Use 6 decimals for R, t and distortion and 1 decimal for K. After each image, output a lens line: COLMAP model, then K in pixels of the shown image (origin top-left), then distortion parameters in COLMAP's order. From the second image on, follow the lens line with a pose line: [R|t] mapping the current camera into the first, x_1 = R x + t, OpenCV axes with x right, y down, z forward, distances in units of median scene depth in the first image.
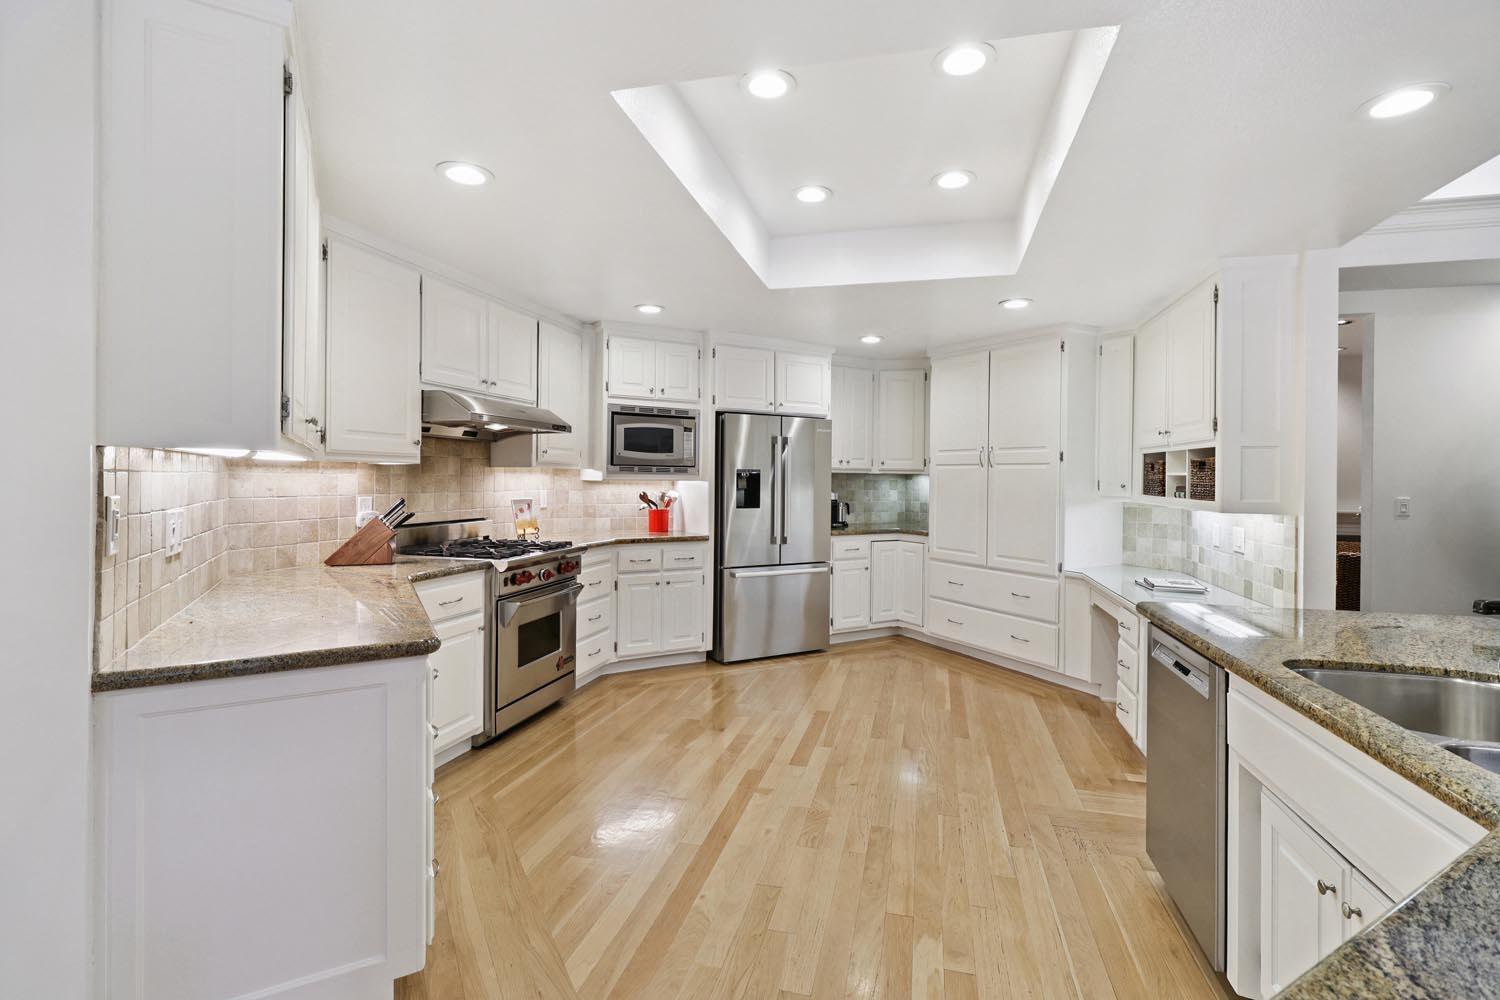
lens RADIAL K [[706.8, 0, 755.9], [0, 706.8, 473.3], [0, 0, 1]] dist [-0.000747, -0.000124]
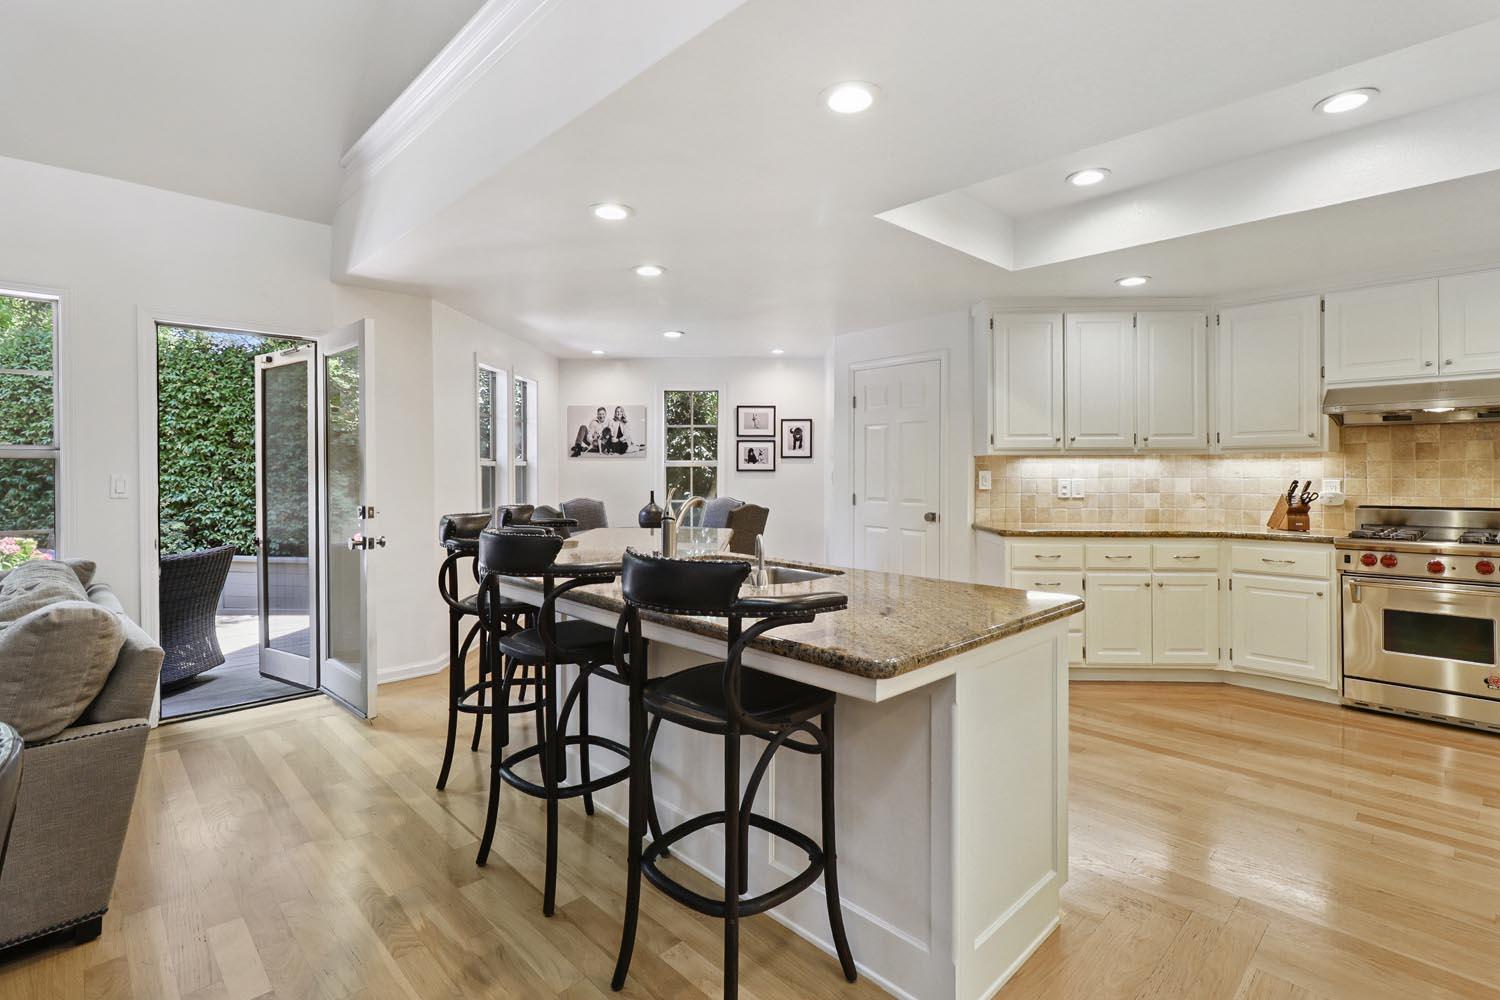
lens RADIAL K [[706.8, 0, 755.9], [0, 706.8, 473.3], [0, 0, 1]] dist [-0.000747, -0.000124]
pose [[-0.533457, -0.007272, -0.845796, 0.913488], [0.002613, 0.999944, -0.010246, 0.028079], [0.845823, -0.007676, -0.533409, 0.713407]]
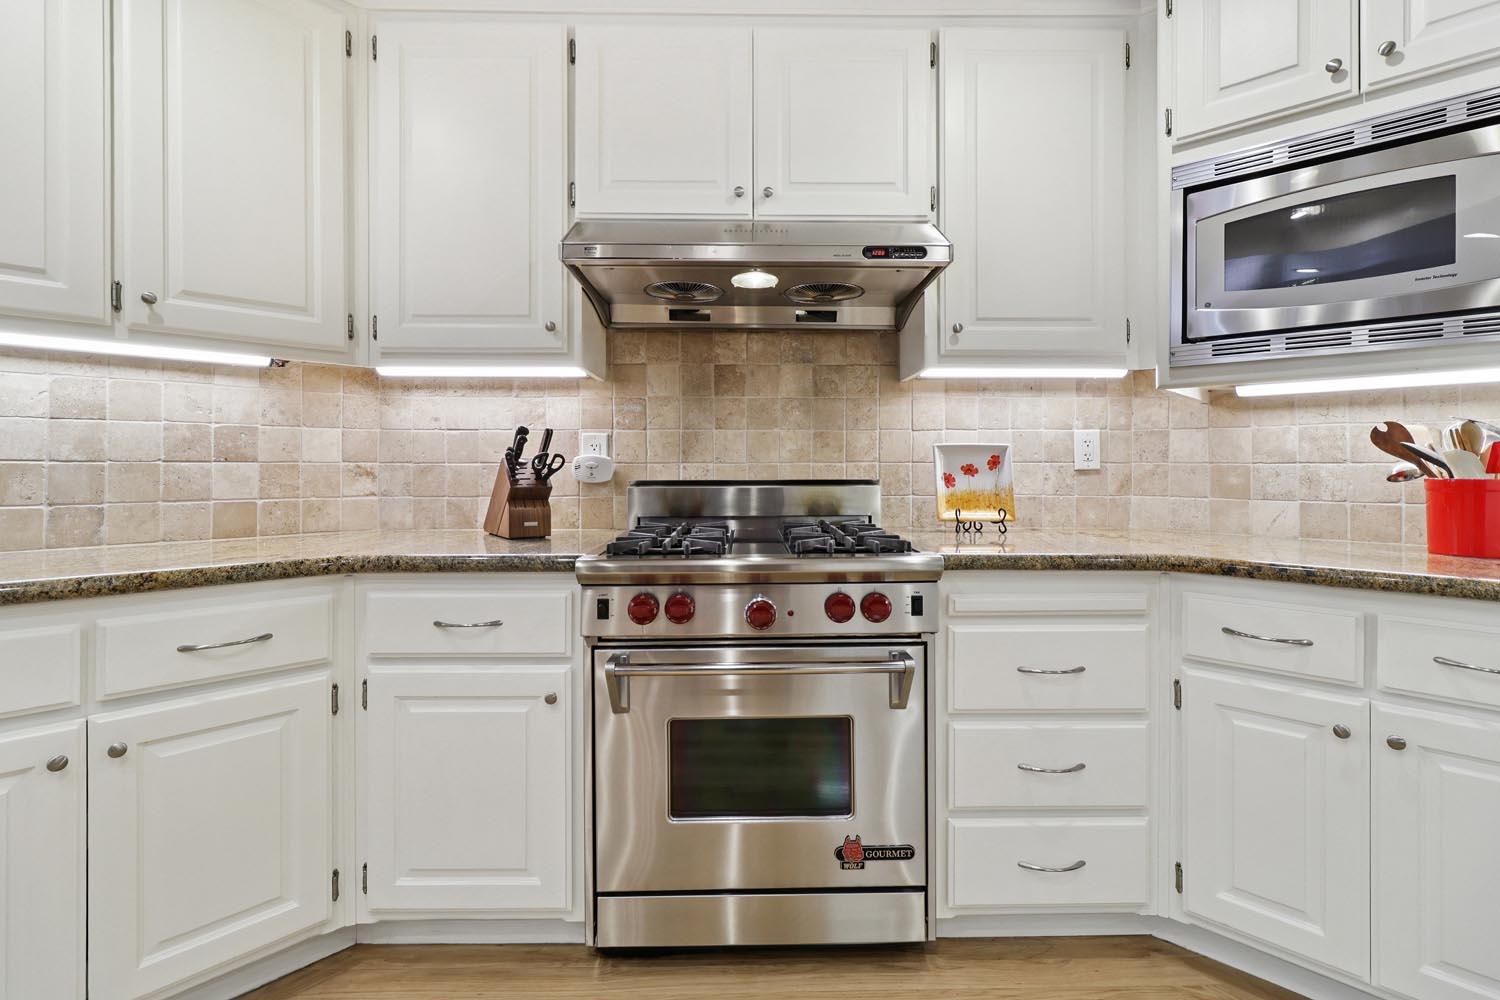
lens RADIAL K [[686.6, 0, 756.7], [0, 686.6, 468.0], [0, 0, 1]] dist [-0.000146, -0.000094]
pose [[0.286148, -0.007940, -0.958153, 0.069756], [0.007467, 0.999954, -0.006056, 0.061549], [0.958156, -0.005422, 0.286194, 0.851968]]
